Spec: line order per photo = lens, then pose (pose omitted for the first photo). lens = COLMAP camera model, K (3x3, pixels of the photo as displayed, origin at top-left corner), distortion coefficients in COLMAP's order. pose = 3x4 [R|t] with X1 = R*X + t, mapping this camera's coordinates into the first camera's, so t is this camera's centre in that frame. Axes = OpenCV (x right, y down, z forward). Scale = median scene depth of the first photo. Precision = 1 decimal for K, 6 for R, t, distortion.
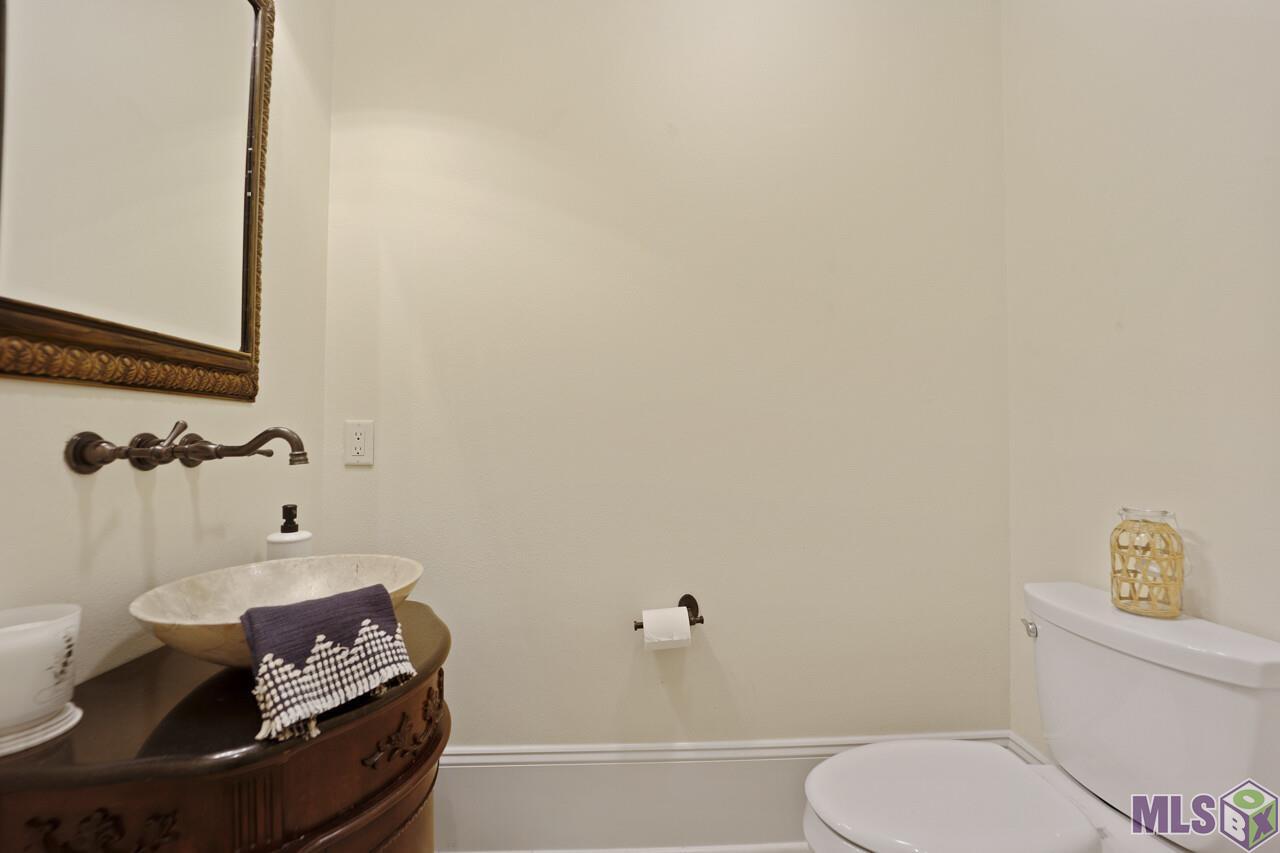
lens RADIAL K [[526.4, 0, 629.0], [0, 526.4, 431.1], [0, 0, 1]] dist [-0.018432, -0.000647]
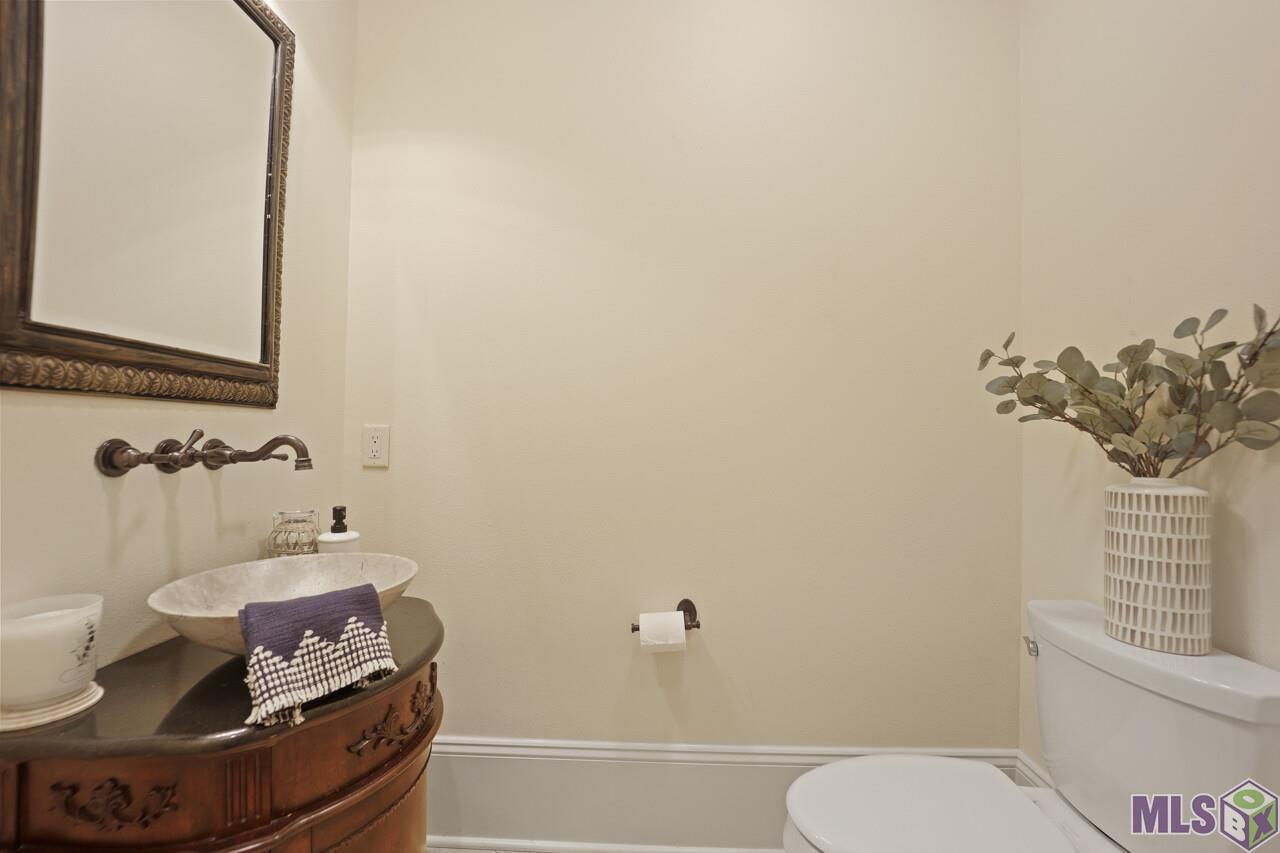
lens RADIAL K [[526.4, 0, 649.5], [0, 526.4, 427.3], [0, 0, 1]] dist [-0.018432, -0.000647]
pose [[0.997380, 0.010094, -0.071639, 0.172138], [-0.009786, 0.999941, 0.004650, -0.039341], [0.071681, -0.003937, 0.997420, -0.026227]]
